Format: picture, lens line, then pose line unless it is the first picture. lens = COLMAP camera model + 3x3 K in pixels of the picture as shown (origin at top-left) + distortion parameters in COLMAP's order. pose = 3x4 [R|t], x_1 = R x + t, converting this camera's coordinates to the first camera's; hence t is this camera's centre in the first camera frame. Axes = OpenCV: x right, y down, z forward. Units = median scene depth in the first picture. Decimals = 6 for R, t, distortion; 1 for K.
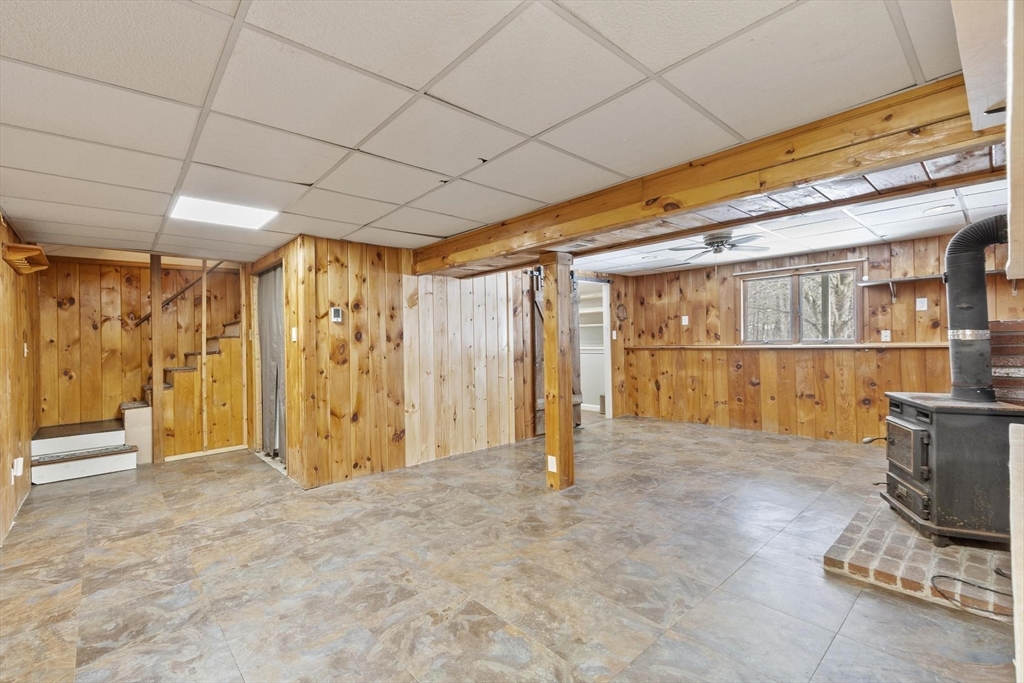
lens RADIAL K [[449.5, 0, 474.6], [0, 449.5, 343.5], [0, 0, 1]] dist [0.004339, 0.000638]
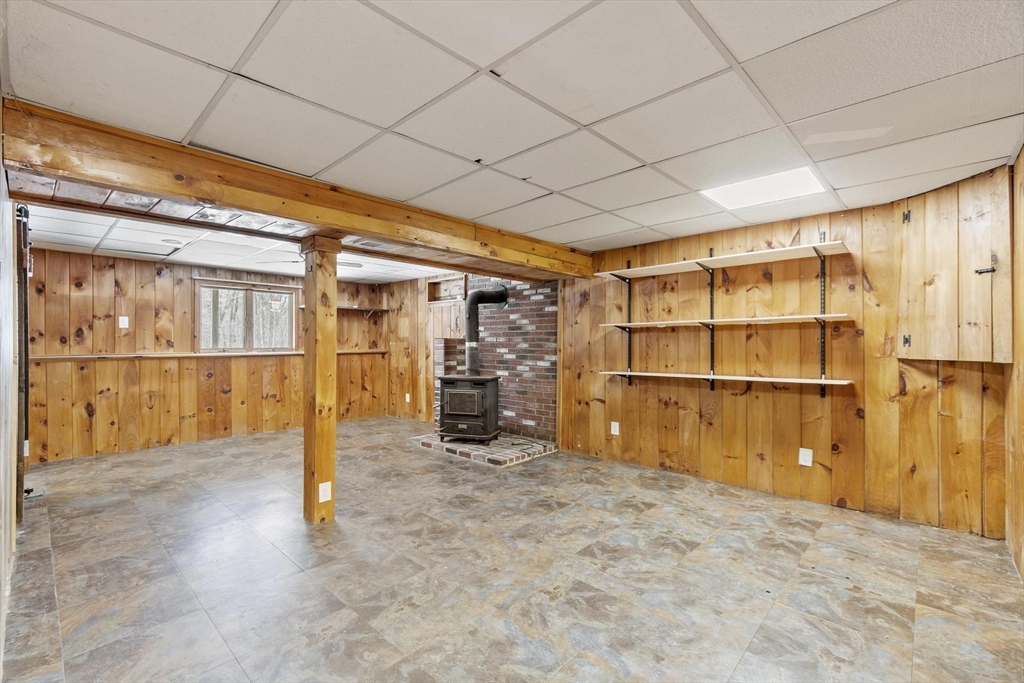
lens RADIAL K [[449.5, 0, 502.1], [0, 449.5, 346.6], [0, 0, 1]] dist [0.004339, 0.000638]
pose [[-0.116721, 0.014350, 0.993061, -0.529272], [0.009082, 0.999869, -0.013381, 0.010416], [-0.993123, 0.007457, -0.116836, 0.590399]]
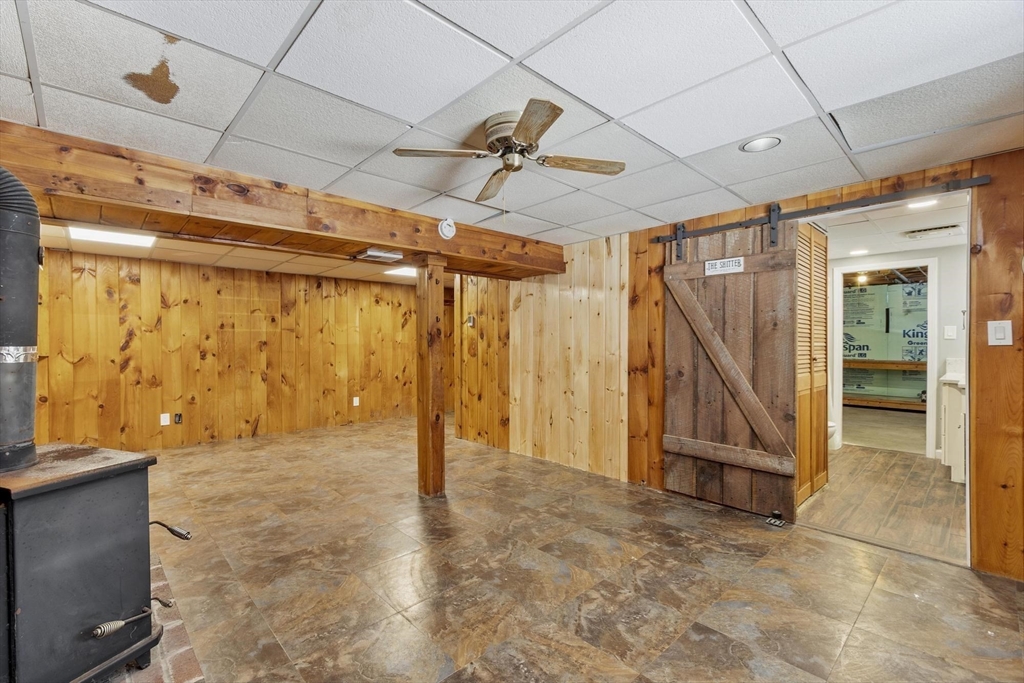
lens RADIAL K [[449.5, 0, 492.7], [0, 449.5, 336.6], [0, 0, 1]] dist [0.004339, 0.000638]
pose [[0.031050, 0.013178, -0.999431, 0.908578], [-0.002035, 0.999912, 0.013121, -0.027646], [0.999516, 0.001627, 0.031074, 0.858620]]
